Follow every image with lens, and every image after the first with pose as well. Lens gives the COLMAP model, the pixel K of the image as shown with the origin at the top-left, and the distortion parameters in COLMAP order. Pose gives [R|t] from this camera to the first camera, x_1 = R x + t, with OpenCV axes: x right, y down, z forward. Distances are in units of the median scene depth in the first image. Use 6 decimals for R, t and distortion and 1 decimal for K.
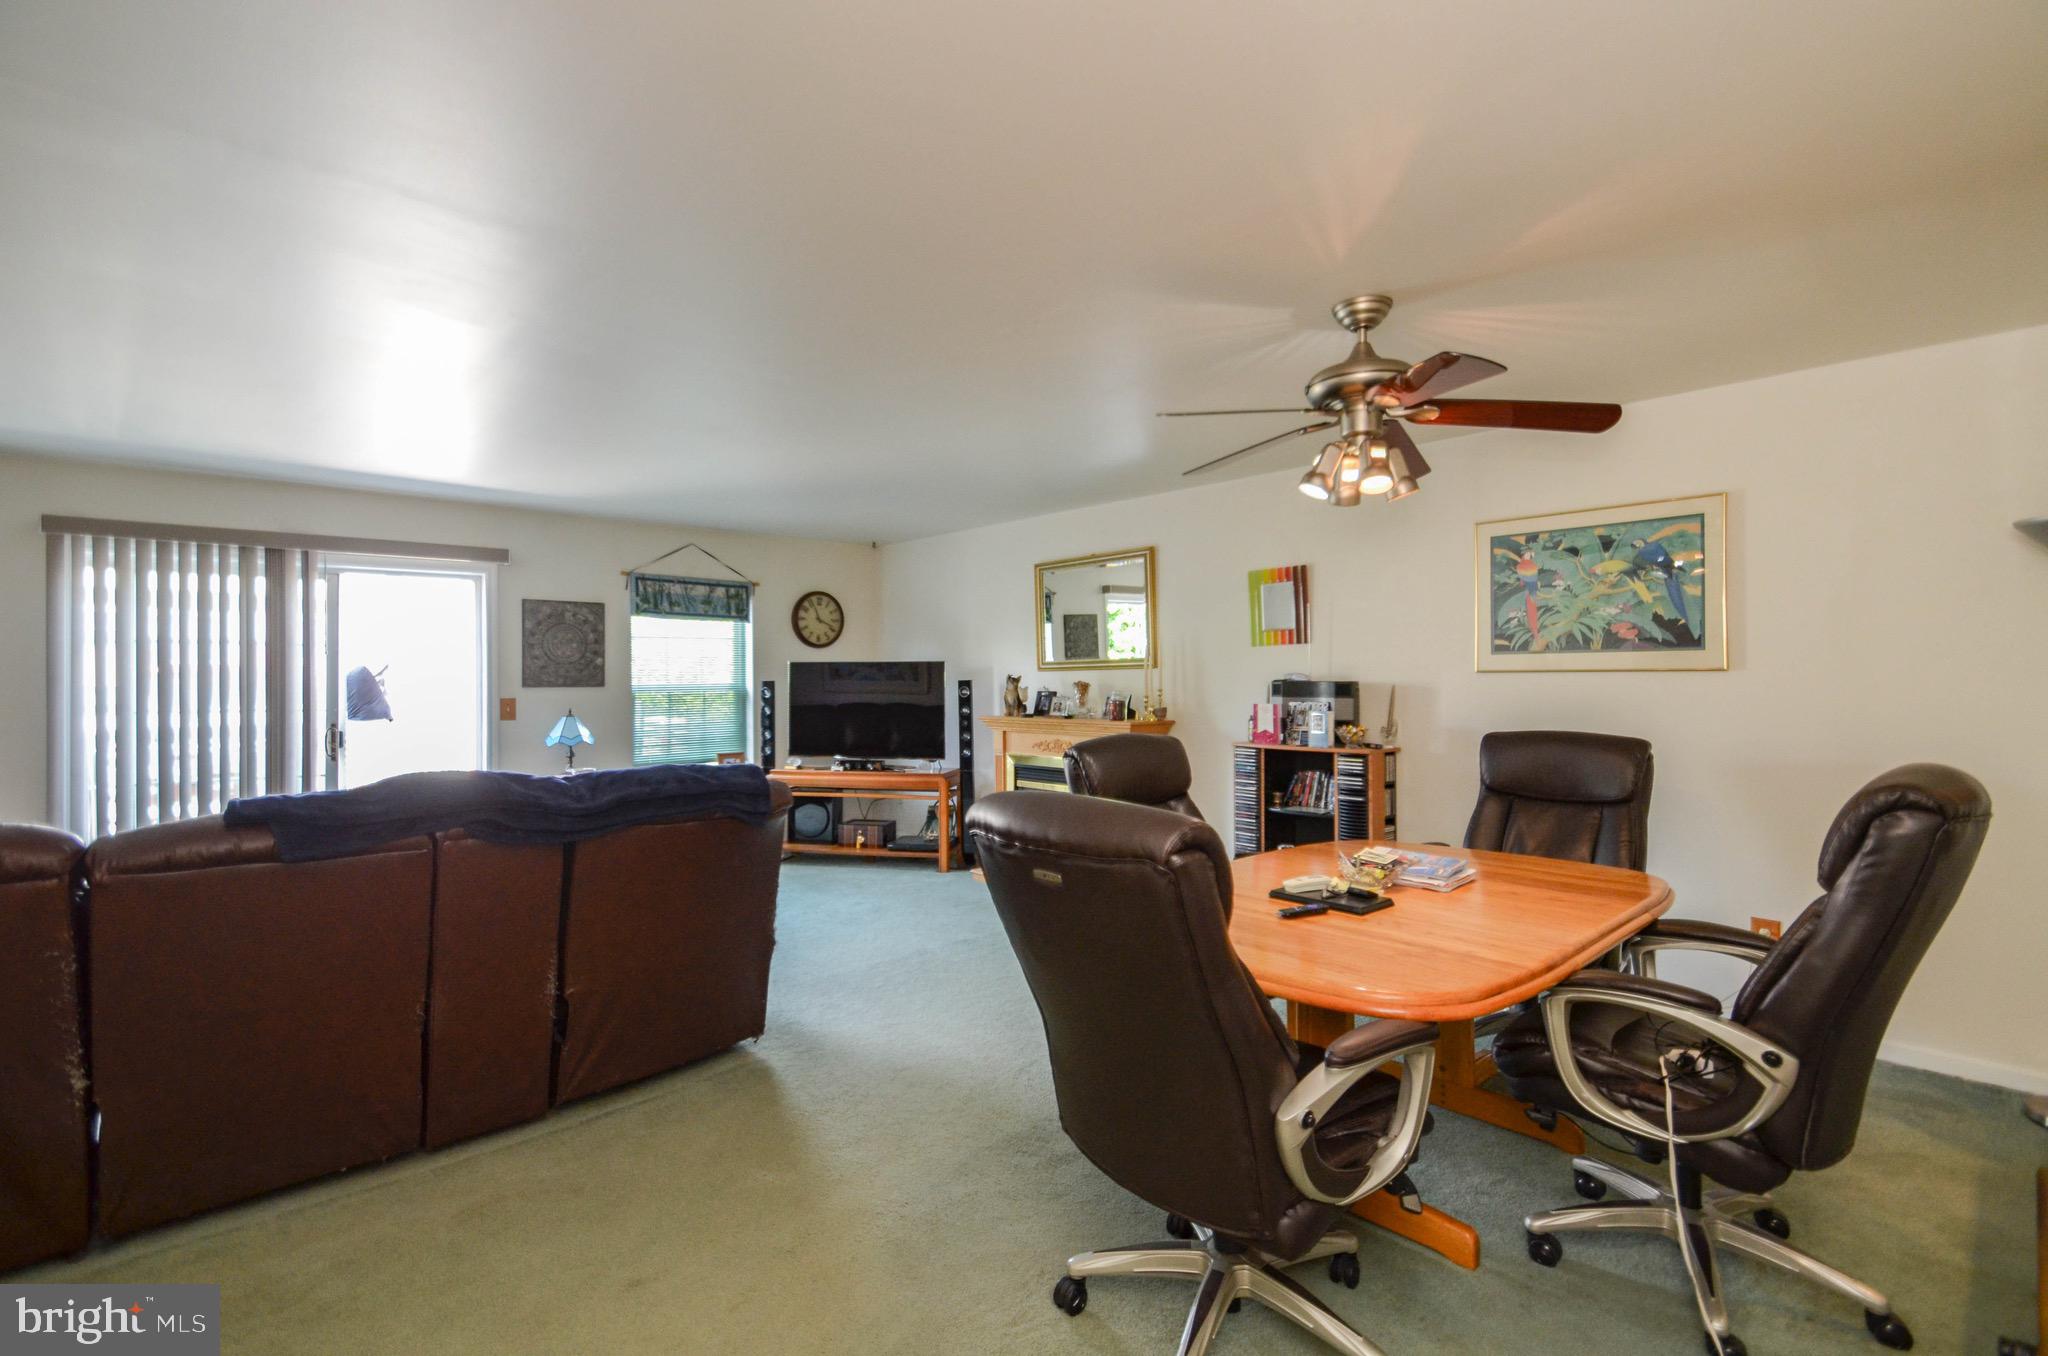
lens RADIAL K [[903.6, 0, 1030.8], [0, 903.6, 675.4], [0, 0, 1]] dist [0.015696, -0.004502]
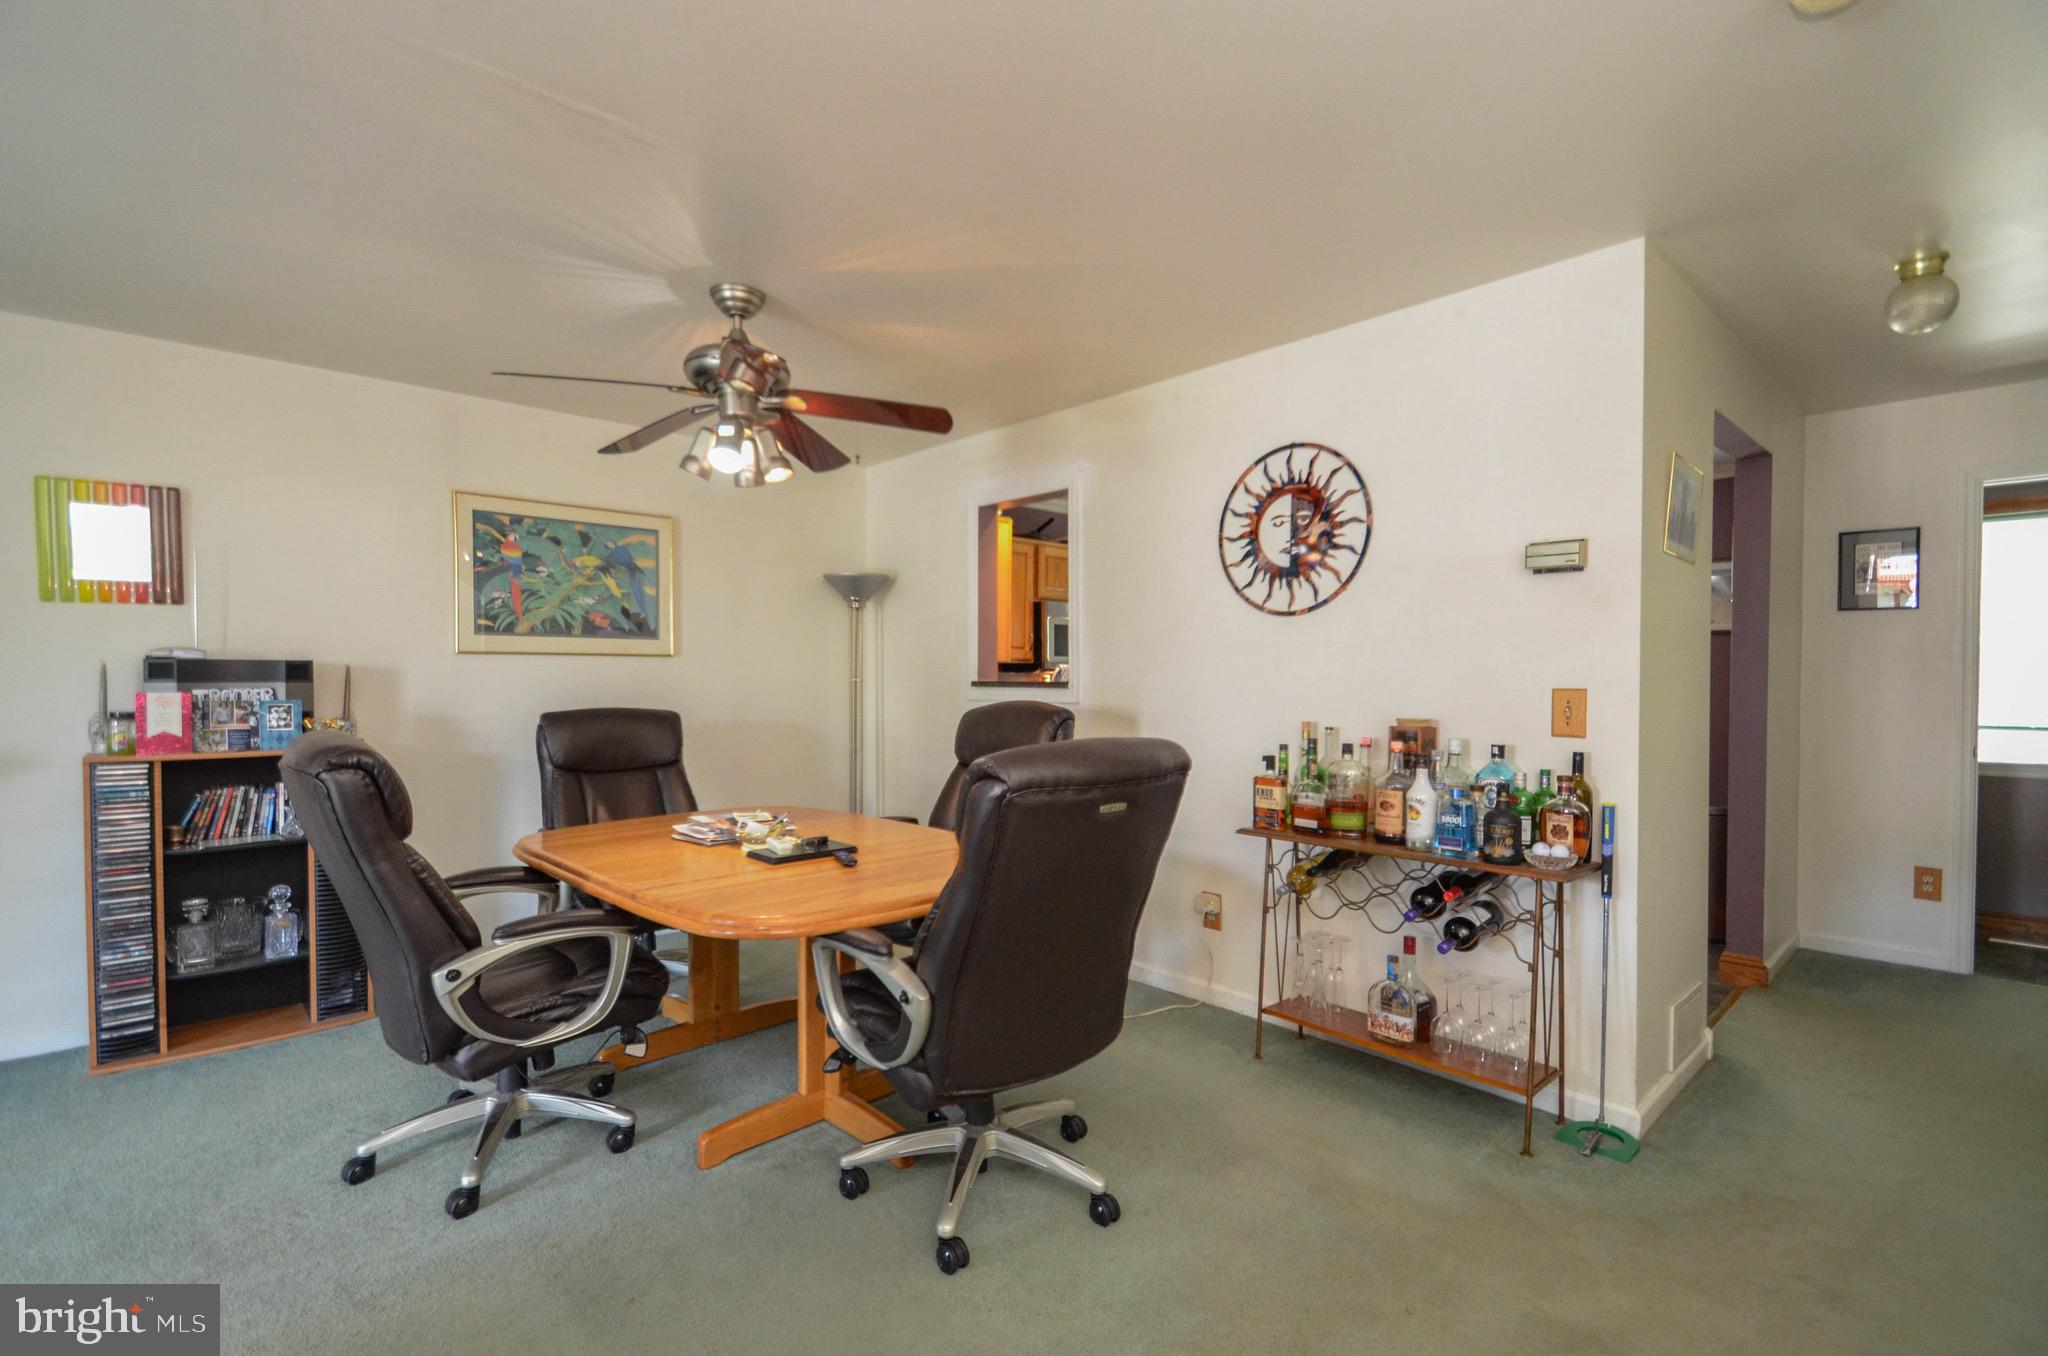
lens RADIAL K [[903.6, 0, 1027.0], [0, 903.6, 694.1], [0, 0, 1]] dist [0.015696, -0.004502]
pose [[0.021360, -0.016737, 0.999632, -0.437736], [-0.004710, 0.999847, 0.016841, 0.020715], [-0.999761, -0.005068, 0.021278, 0.411991]]
